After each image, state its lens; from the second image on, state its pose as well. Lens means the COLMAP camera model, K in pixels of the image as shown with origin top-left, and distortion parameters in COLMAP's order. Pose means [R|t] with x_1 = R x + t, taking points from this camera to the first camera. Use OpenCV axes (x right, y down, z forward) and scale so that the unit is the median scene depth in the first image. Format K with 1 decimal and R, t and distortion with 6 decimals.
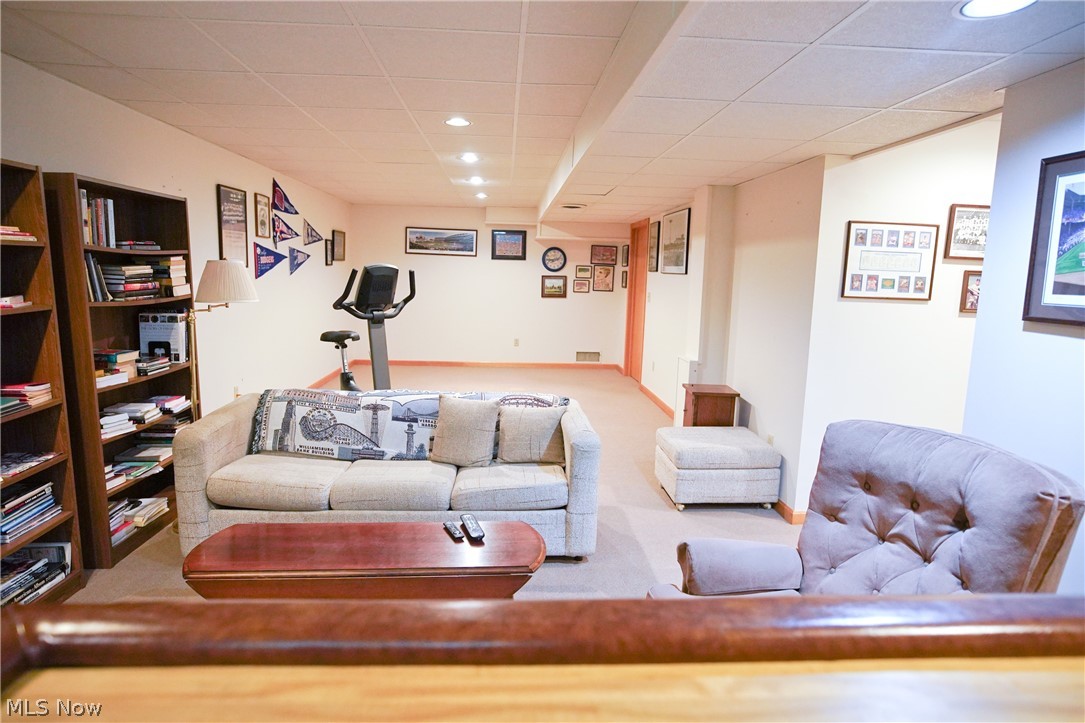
lens RADIAL K [[617.6, 0, 544.0], [0, 617.6, 359.5], [0, 0, 1]] dist [-0.035097, 0.025401]
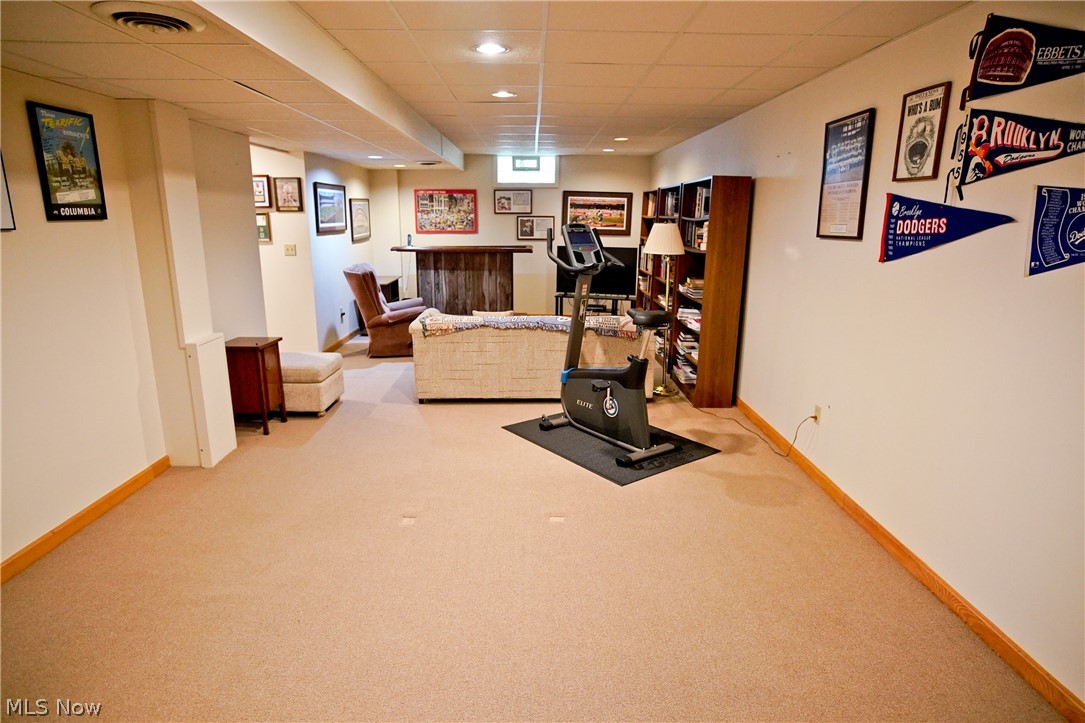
lens RADIAL K [[617.6, 0, 540.4], [0, 617.6, 360.4], [0, 0, 1]] dist [-0.035097, 0.025401]
pose [[-0.998464, -0.043497, 0.034313, -0.188656], [-0.028030, 0.930838, 0.364355, -0.237778], [-0.047788, 0.362834, -0.930628, 1.540232]]
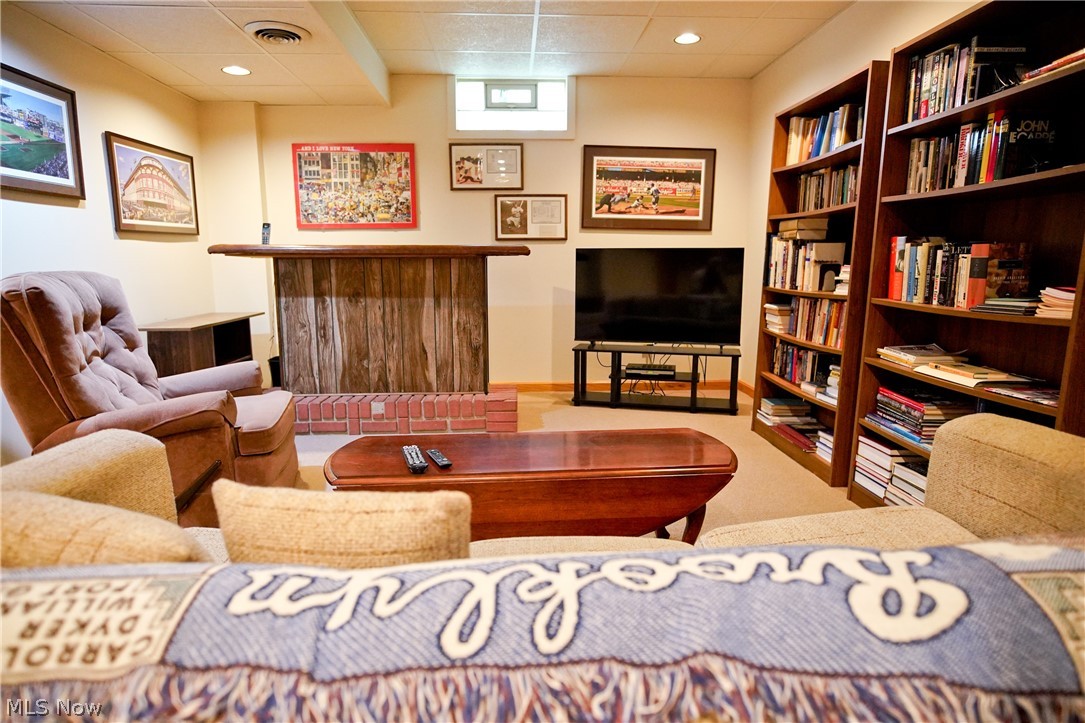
lens RADIAL K [[617.6, 0, 538.8], [0, 617.6, 369.0], [0, 0, 1]] dist [-0.035097, 0.025401]
pose [[-0.999594, -0.028343, 0.002829, -0.152061], [-0.026074, 0.950473, 0.309712, -0.121866], [-0.011467, 0.309512, -0.950826, 1.098449]]
